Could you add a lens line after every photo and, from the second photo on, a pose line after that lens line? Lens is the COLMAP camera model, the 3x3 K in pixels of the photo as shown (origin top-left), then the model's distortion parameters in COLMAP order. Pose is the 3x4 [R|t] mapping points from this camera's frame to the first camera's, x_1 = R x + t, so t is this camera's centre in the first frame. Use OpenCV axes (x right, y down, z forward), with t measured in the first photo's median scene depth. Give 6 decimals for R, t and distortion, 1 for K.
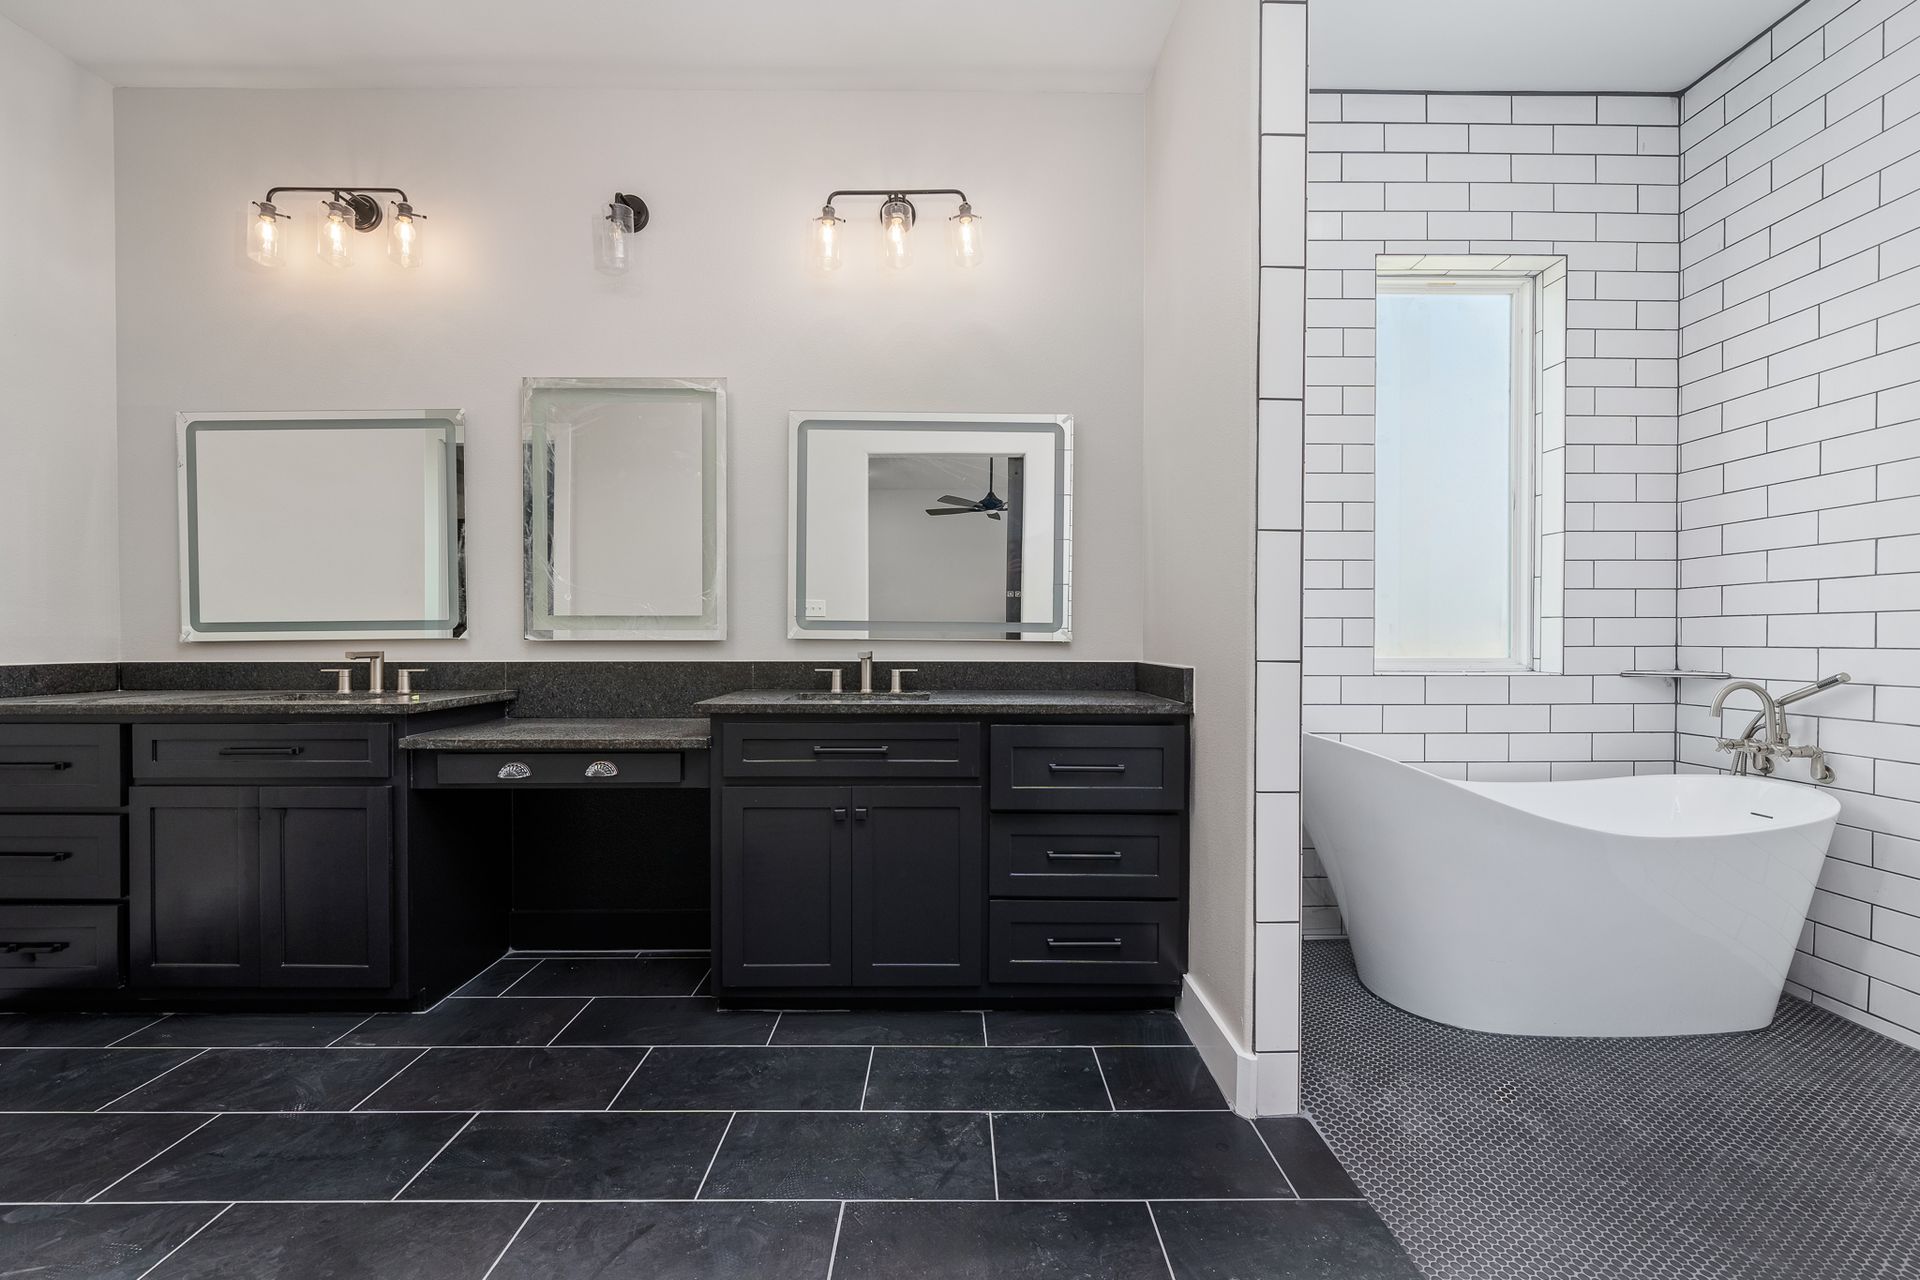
lens RADIAL K [[811.6, 0, 946.8], [0, 811.6, 656.7], [0, 0, 1]] dist [-0.005122, 0.001483]
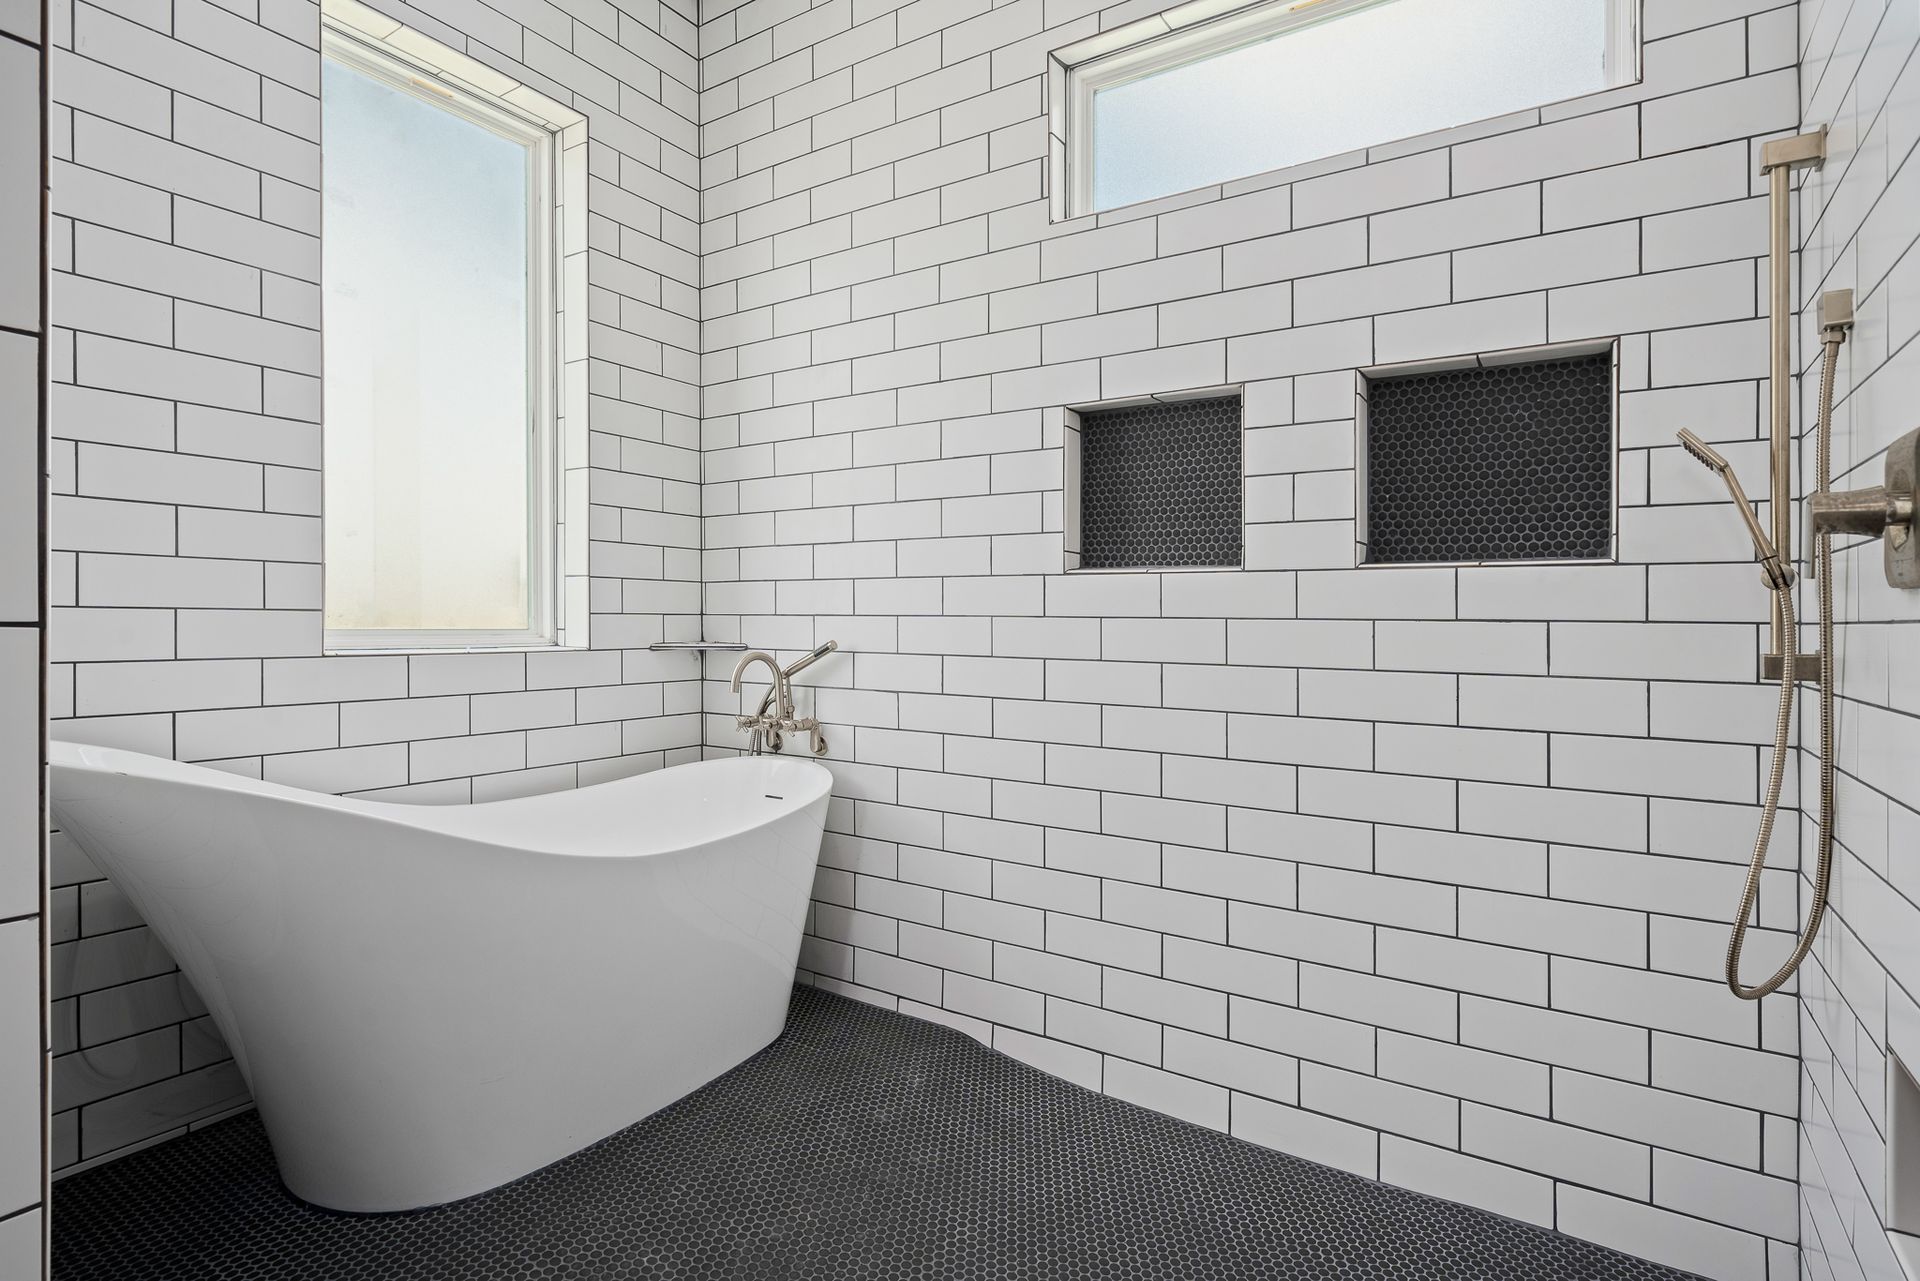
lens RADIAL K [[963.7, 0, 958.9], [0, 963.7, 636.2], [0, 0, 1]] dist [-0.001517, 0.000202]
pose [[0.555145, -0.008011, 0.831715, 0.211372], [0.011318, 0.999934, 0.002076, 0.013107], [-0.831677, 0.008261, 0.555198, 0.212067]]
